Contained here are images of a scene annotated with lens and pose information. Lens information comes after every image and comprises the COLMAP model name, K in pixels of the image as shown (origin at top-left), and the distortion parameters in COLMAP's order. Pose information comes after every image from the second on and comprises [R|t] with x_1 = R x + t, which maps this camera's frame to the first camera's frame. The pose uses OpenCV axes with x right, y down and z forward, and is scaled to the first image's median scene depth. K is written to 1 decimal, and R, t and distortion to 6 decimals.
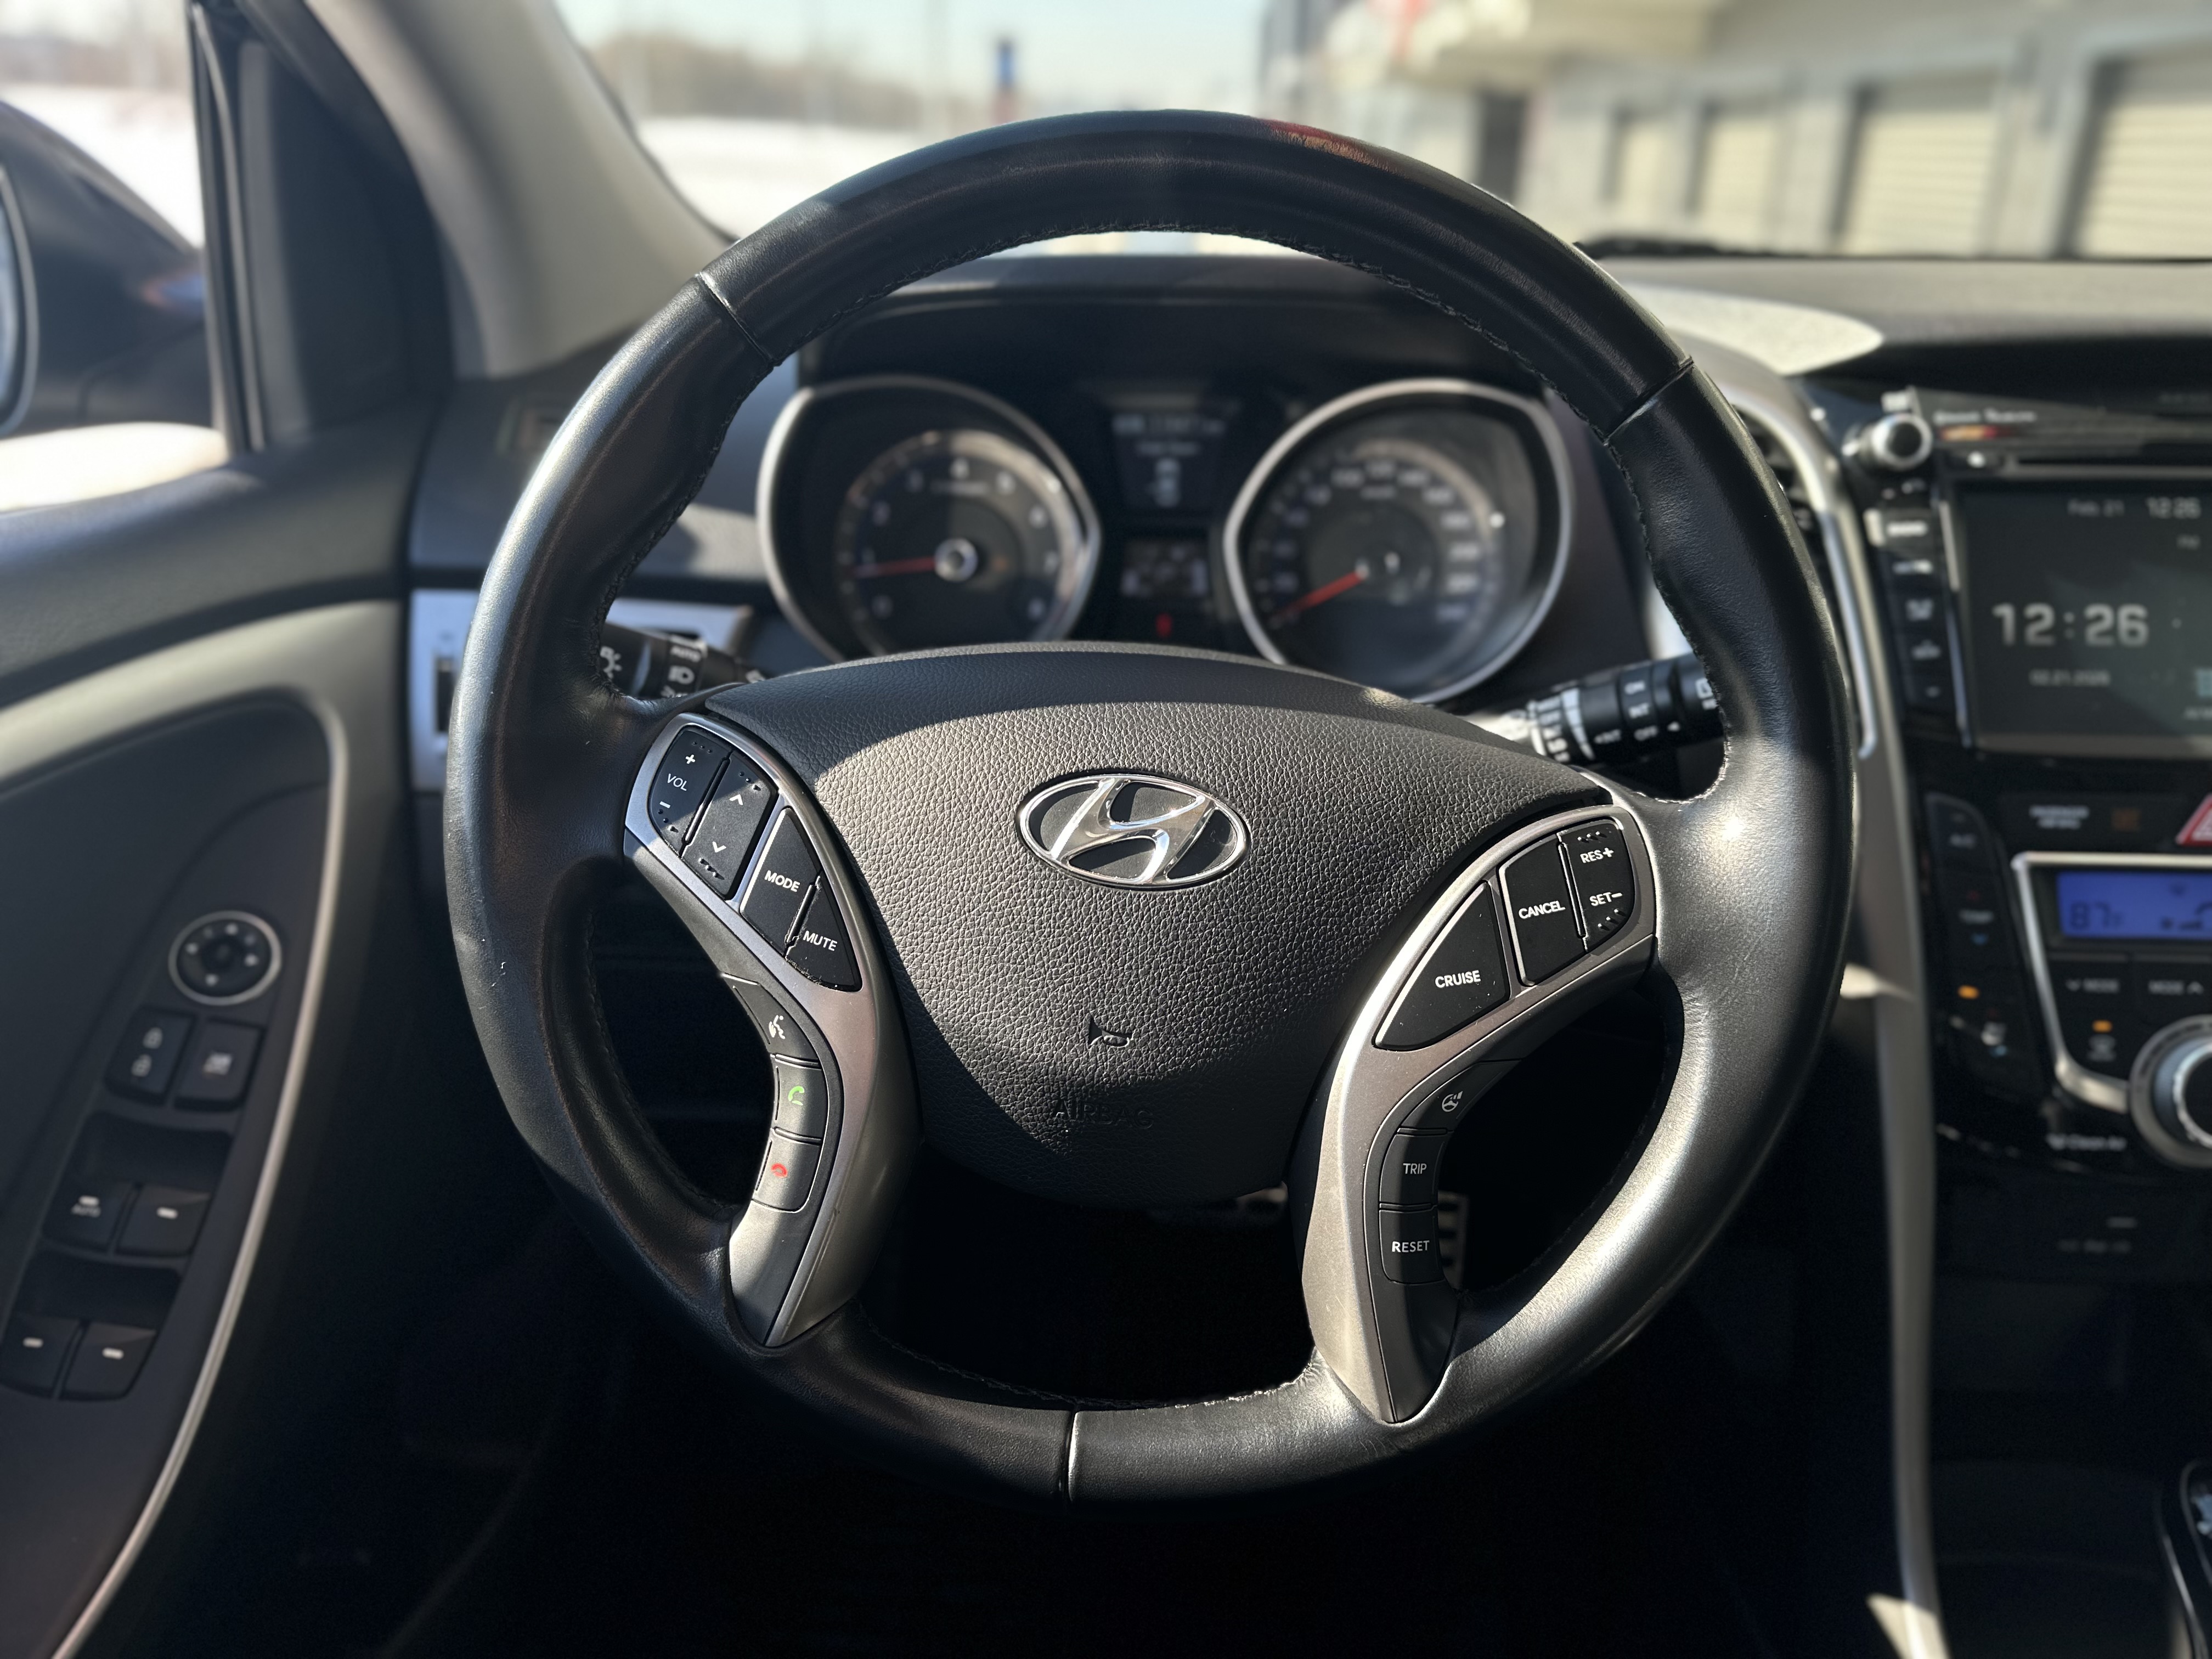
lens RADIAL K [[1582.3, 0, 1106.0], [0, 1582.3, 829.5], [0, 0, 1]] dist [0.000523, -0.002126]
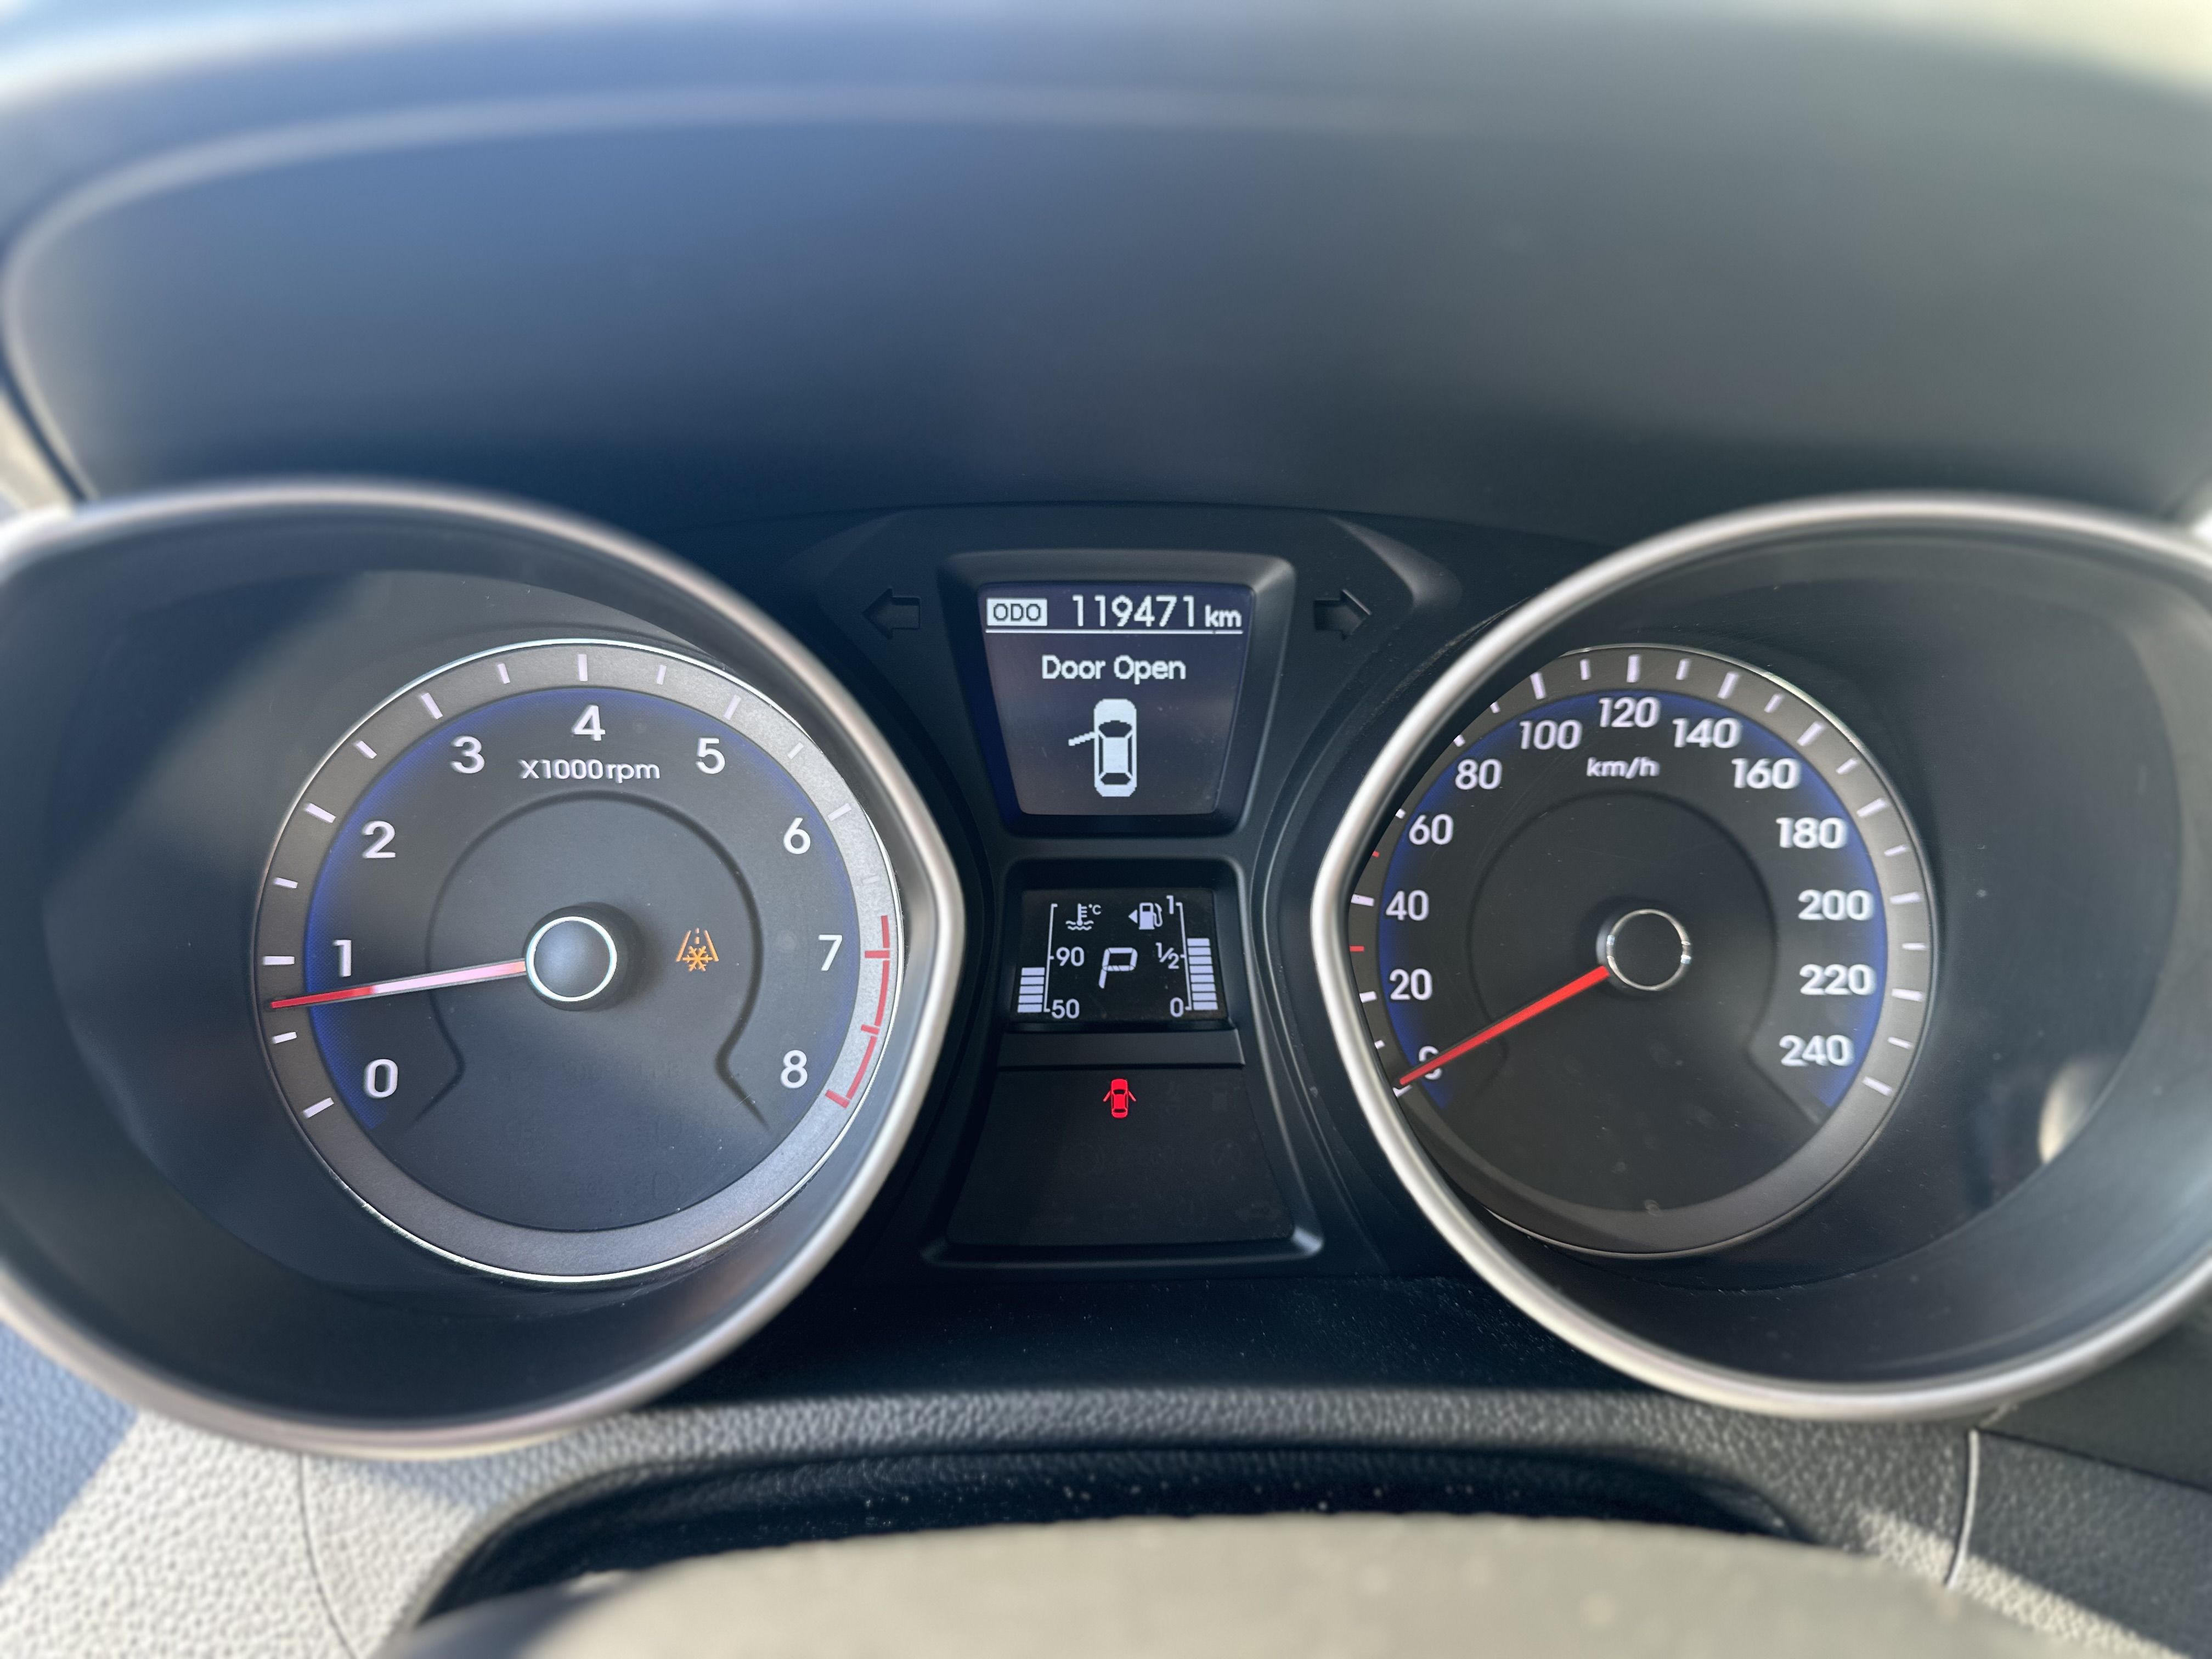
lens RADIAL K [[1582.3, 0, 1106.0], [0, 1582.3, 829.5], [0, 0, 1]] dist [0.000523, -0.002126]
pose [[0.991991, -0.020191, 0.124688, -0.016527], [0.036474, 0.990879, -0.129727, -0.154298], [-0.120931, 0.133236, 0.983679, 0.634781]]
